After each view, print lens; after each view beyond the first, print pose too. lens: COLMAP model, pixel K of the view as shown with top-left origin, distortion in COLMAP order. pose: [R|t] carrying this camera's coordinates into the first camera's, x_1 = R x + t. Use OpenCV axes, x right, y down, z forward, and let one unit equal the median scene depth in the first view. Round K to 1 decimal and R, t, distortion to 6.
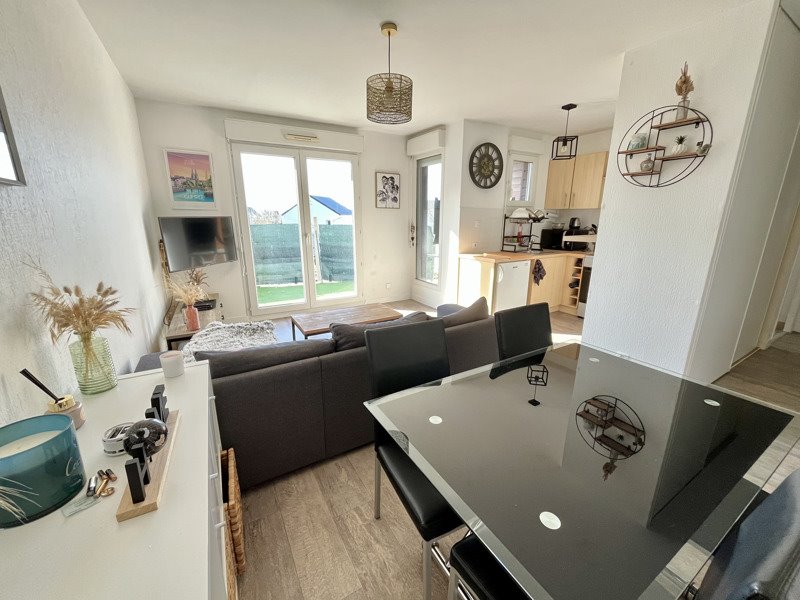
lens RADIAL K [[324.4, 0, 400.0], [0, 324.4, 300.0], [0, 0, 1]] dist [-0.012614, -0.000004]
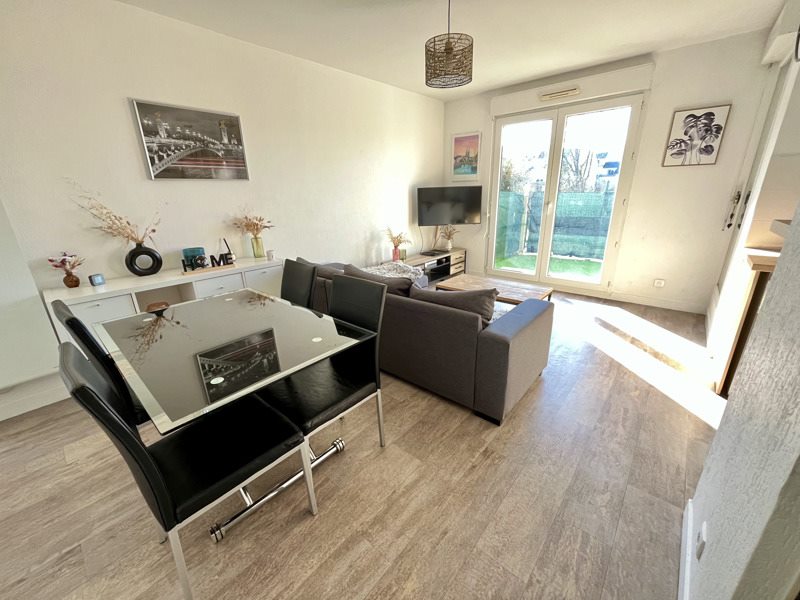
lens RADIAL K [[323.3, 0, 400.0], [0, 323.3, 300.0], [0, 0, 1]] dist [-0.001321, -0.000374]
pose [[0.319205, 0.293924, -0.900953, 0.450750], [-0.205791, 0.949501, 0.236851, -0.060980], [0.925072, 0.109804, 0.363572, 0.259335]]
